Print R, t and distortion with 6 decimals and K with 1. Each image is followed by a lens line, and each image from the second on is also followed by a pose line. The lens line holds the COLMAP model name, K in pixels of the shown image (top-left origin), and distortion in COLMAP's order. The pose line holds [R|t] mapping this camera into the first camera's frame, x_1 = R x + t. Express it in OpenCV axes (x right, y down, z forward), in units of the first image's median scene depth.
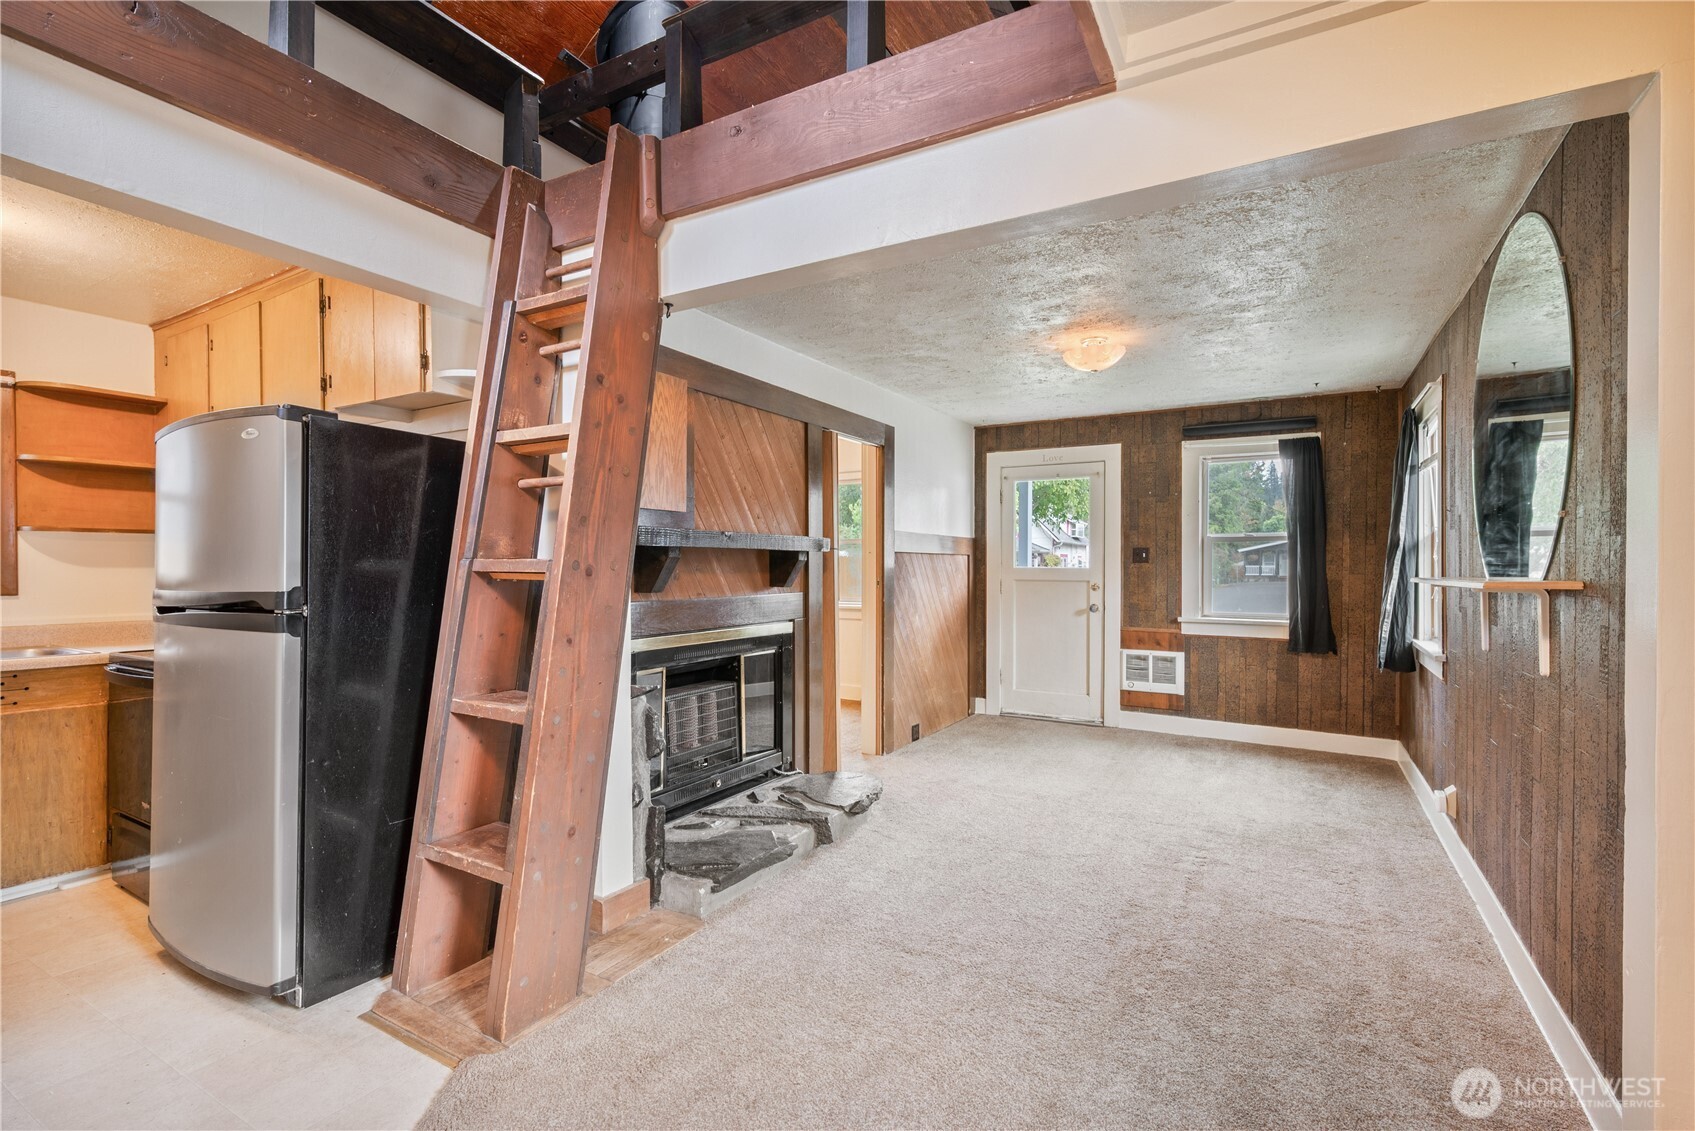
lens RADIAL K [[761.2, 0, 846.4], [0, 761.2, 572.4], [0, 0, 1]] dist [-0.001353, -0.000306]
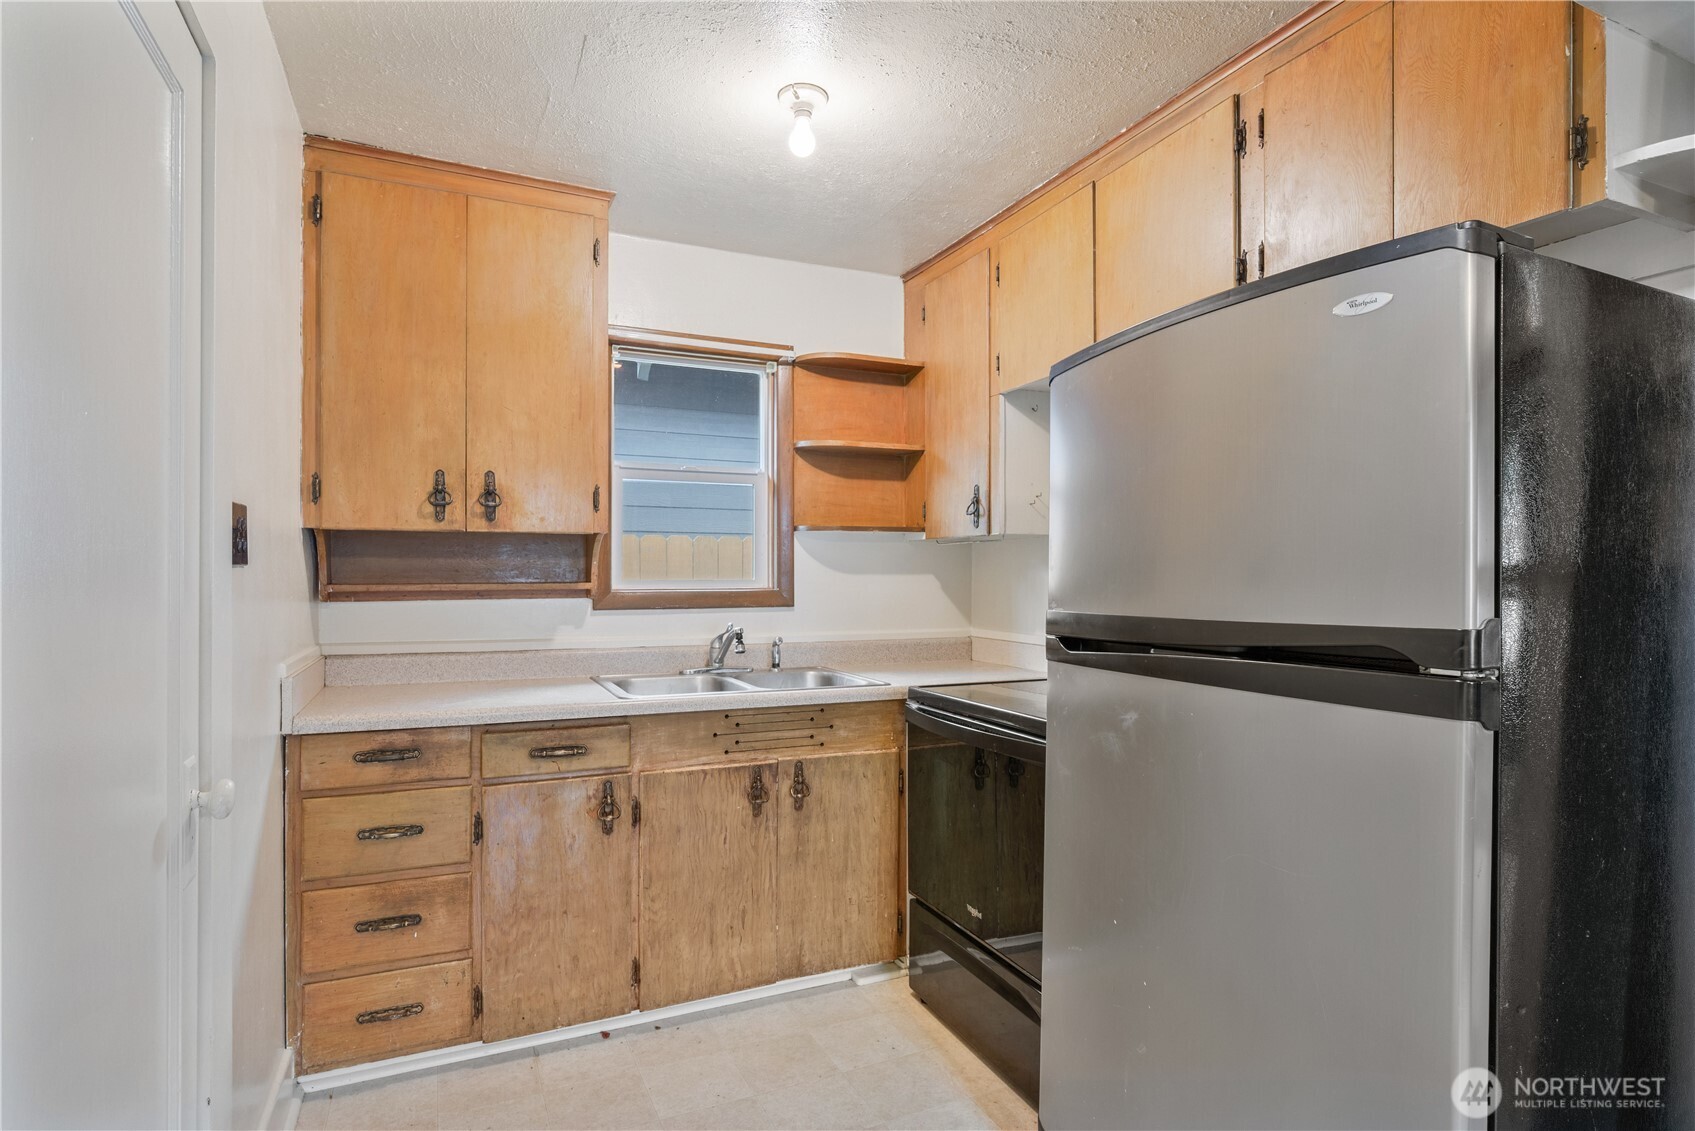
lens RADIAL K [[880.7, 0, 849.0], [0, 880.7, 570.8], [0, 0, 1]] dist [-0.007519, 0.001181]
pose [[0.818579, -0.000718, -0.574393, -0.514916], [-0.005143, 0.999950, -0.008579, -0.002160], [0.574370, 0.009977, 0.818535, 0.245374]]
